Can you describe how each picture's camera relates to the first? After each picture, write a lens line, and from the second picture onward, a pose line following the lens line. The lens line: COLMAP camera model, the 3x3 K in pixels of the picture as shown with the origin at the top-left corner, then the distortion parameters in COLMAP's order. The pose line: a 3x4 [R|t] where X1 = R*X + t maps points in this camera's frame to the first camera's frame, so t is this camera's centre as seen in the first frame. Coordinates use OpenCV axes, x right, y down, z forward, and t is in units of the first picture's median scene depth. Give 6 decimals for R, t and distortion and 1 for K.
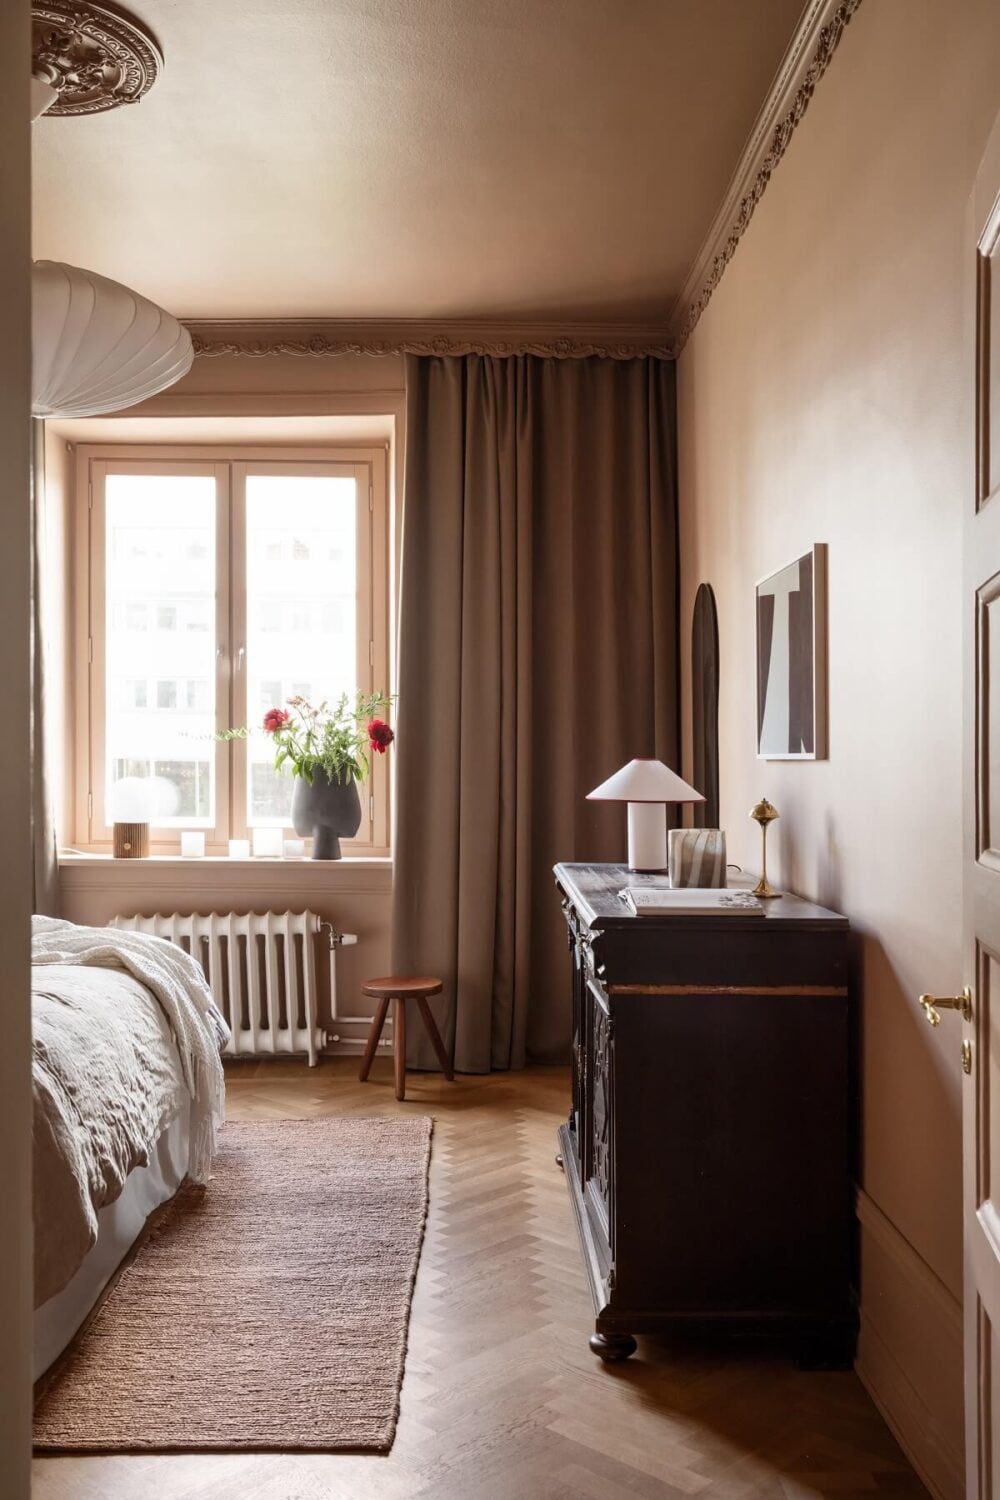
lens RADIAL K [[1369.3, 0, 410.9], [0, 1369.3, 668.3], [0, 0, 1]] dist [-0.002684, 0.008945]
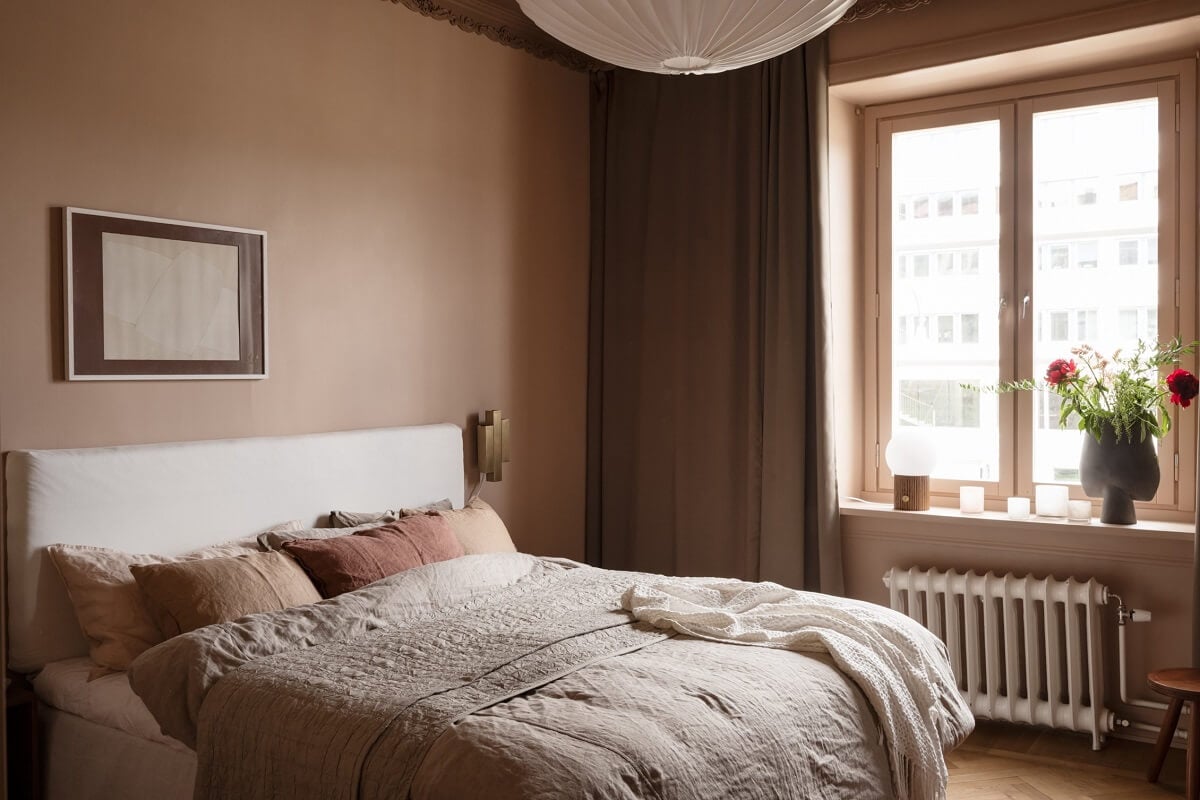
lens RADIAL K [[1095.4, 0, 600.0], [0, 1095.4, 400.0], [0, 0, 1]] dist [-0.002684, 0.008945]
pose [[0.838948, -0.006838, -0.544169, 0.046279], [0.052172, 0.996326, 0.067914, -0.010232], [0.541706, -0.085367, 0.836222, 0.205632]]
